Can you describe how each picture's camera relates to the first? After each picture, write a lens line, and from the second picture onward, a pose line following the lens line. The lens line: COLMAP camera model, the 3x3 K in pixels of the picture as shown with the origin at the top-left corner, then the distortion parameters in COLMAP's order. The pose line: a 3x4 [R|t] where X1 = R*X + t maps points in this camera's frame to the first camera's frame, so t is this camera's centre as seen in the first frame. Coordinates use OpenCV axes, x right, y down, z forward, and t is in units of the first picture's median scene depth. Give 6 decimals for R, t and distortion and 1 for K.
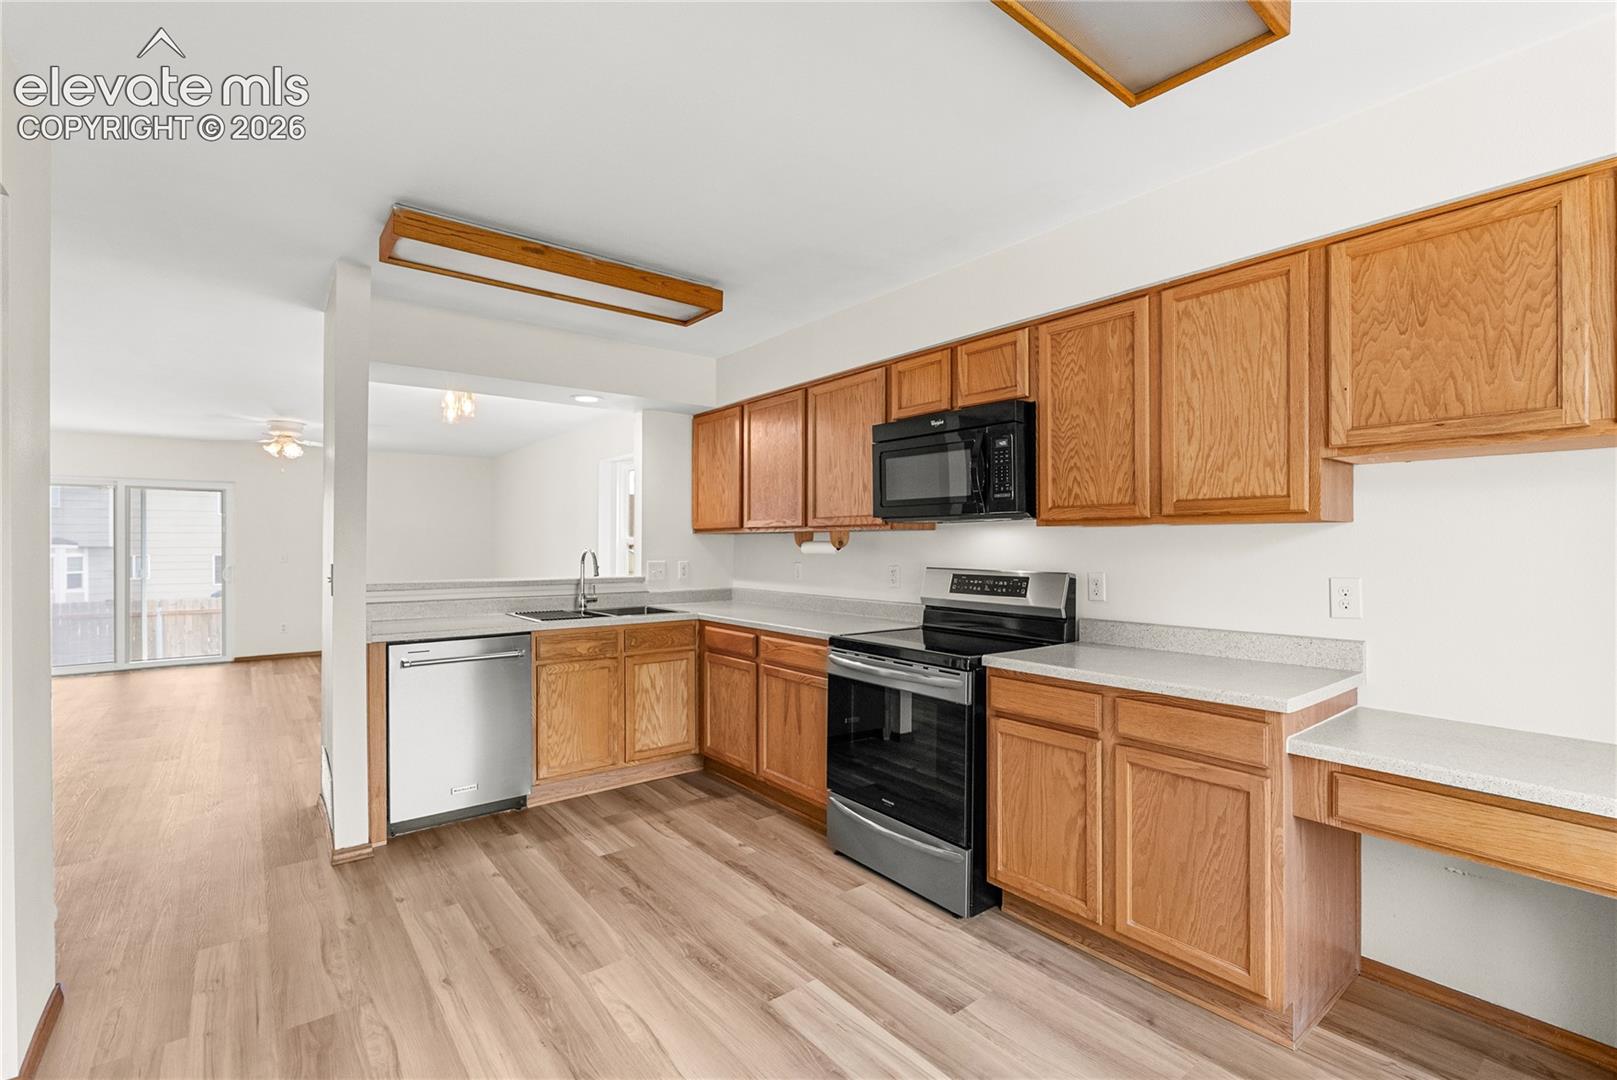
lens RADIAL K [[723.3, 0, 808.0], [0, 723.3, 544.0], [0, 0, 1]] dist [-0.012186, 0.002683]
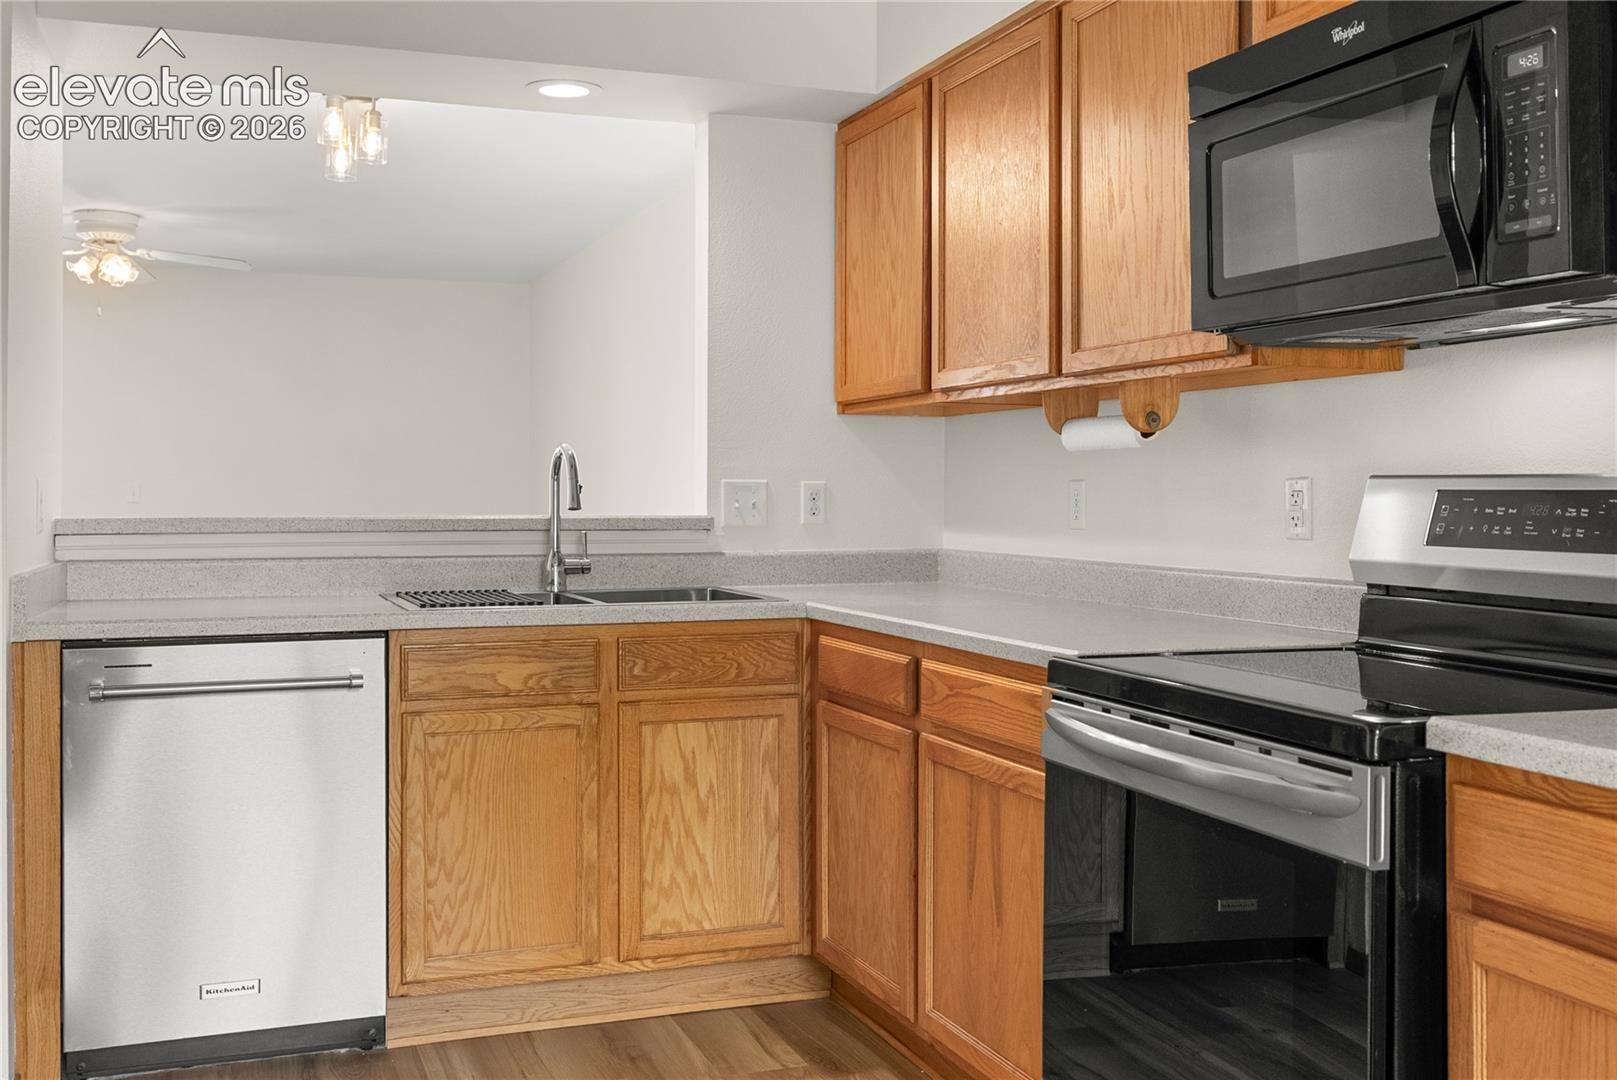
lens RADIAL K [[1639.5, 0, 797.5], [0, 1639.5, 487.1], [0, 0, 1]] dist [0.023353, 0.000000]
pose [[0.949616, -0.000005, -0.313417, 0.146667], [-0.000749, 0.999997, -0.002284, 0.038884], [0.313416, 0.002403, 0.949613, 0.159644]]
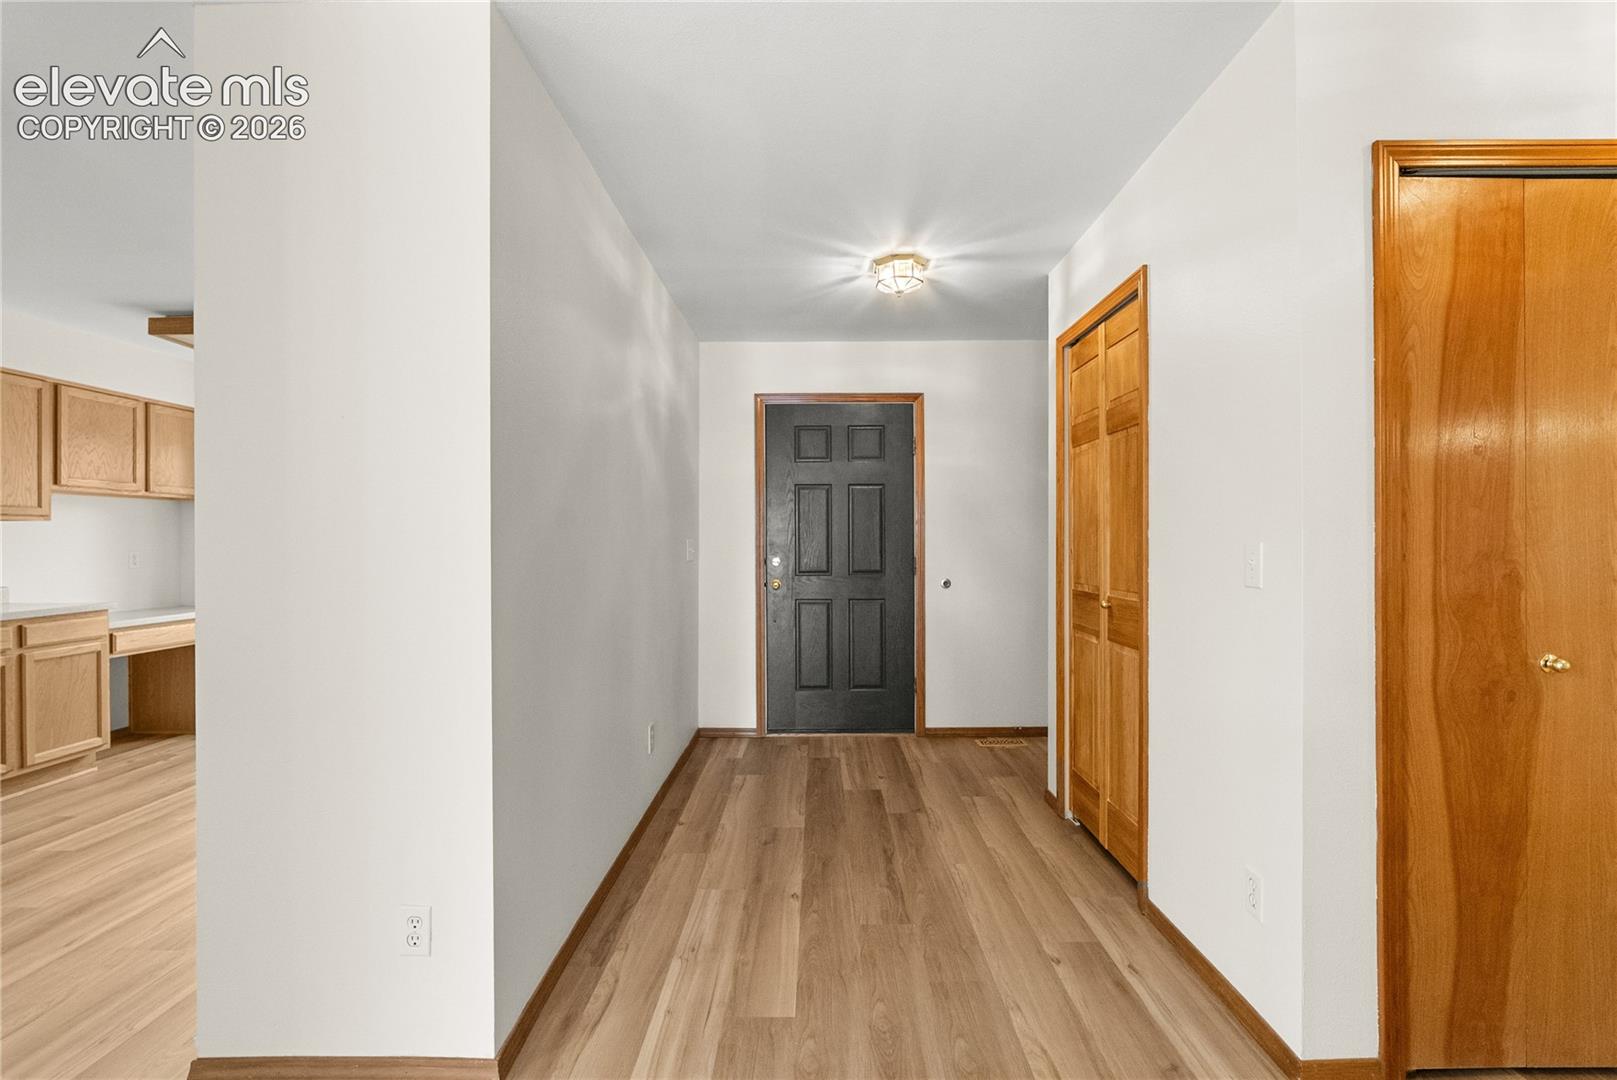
lens RADIAL K [[723.3, 0, 817.3], [0, 723.3, 538.2], [0, 0, 1]] dist [-0.012186, 0.002683]
pose [[-0.781958, 0.012126, 0.623213, -1.223051], [0.014124, 0.999899, -0.001734, 0.027083], [-0.623171, 0.007447, -0.782050, 0.696358]]
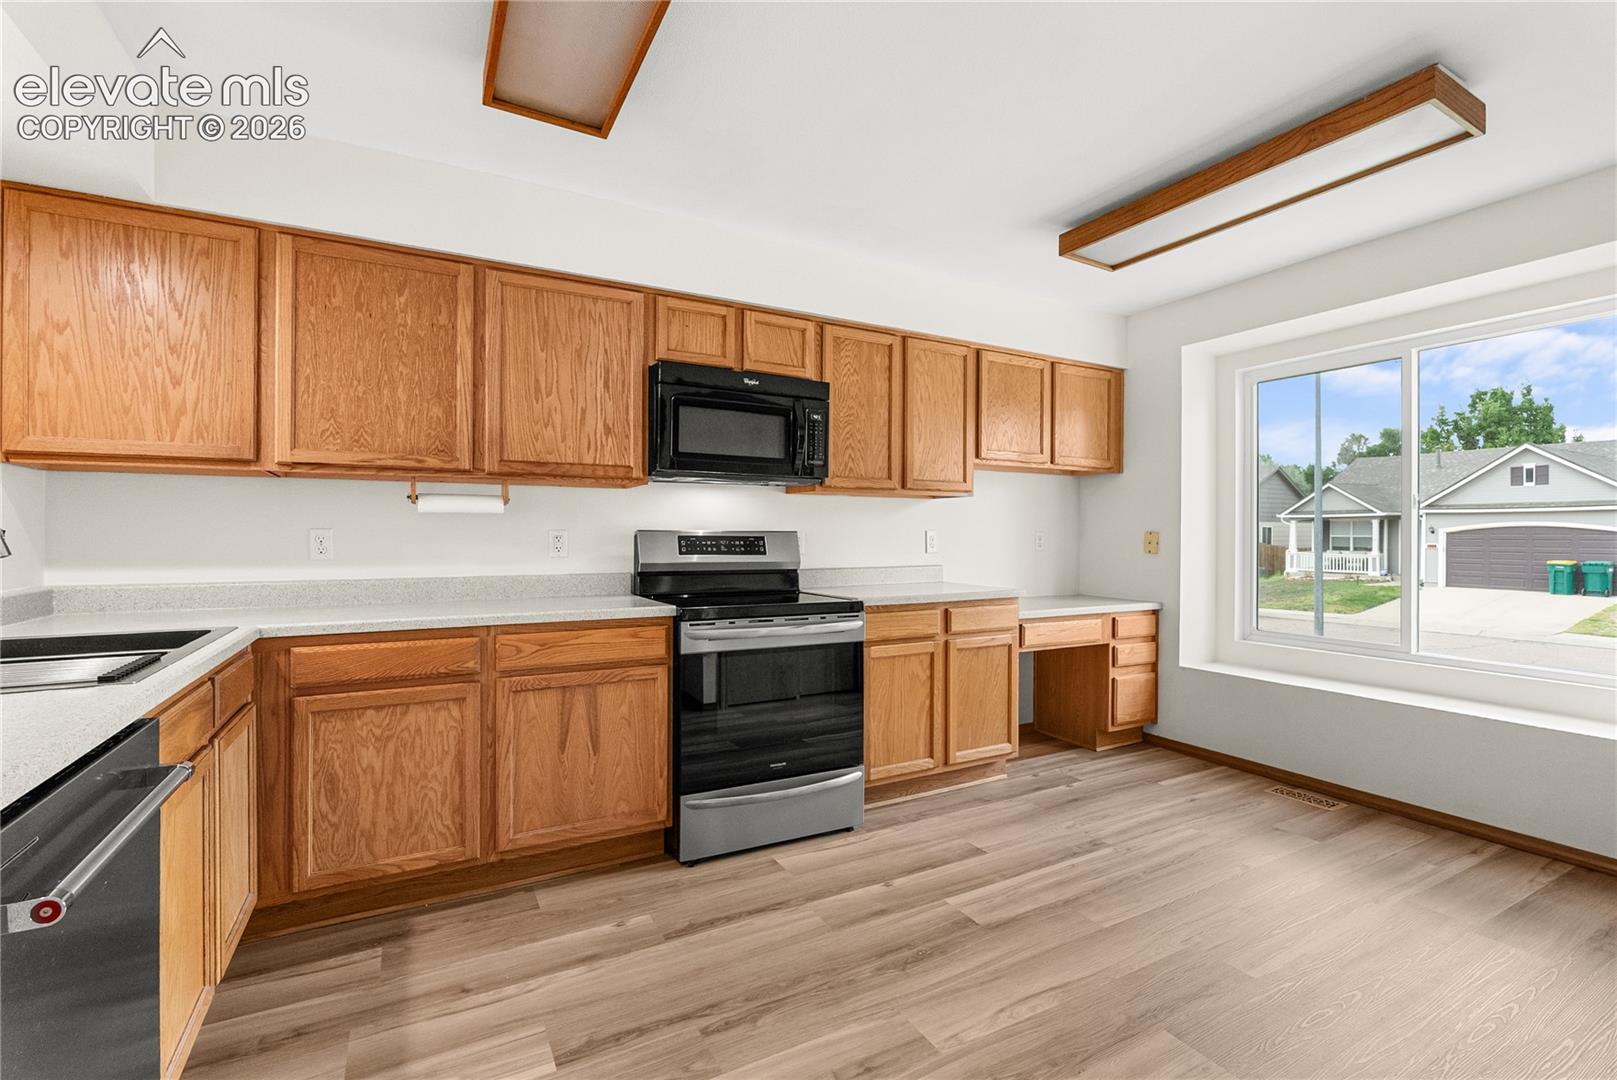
lens RADIAL K [[723.3, 0, 811.6], [0, 723.3, 538.6], [0, 0, 1]] dist [-0.012186, 0.002683]
pose [[0.158064, 0.000671, 0.987429, -0.666584], [0.000642, 0.999999, -0.000783, 0.042521], [-0.987429, 0.000758, 0.158063, 0.633933]]
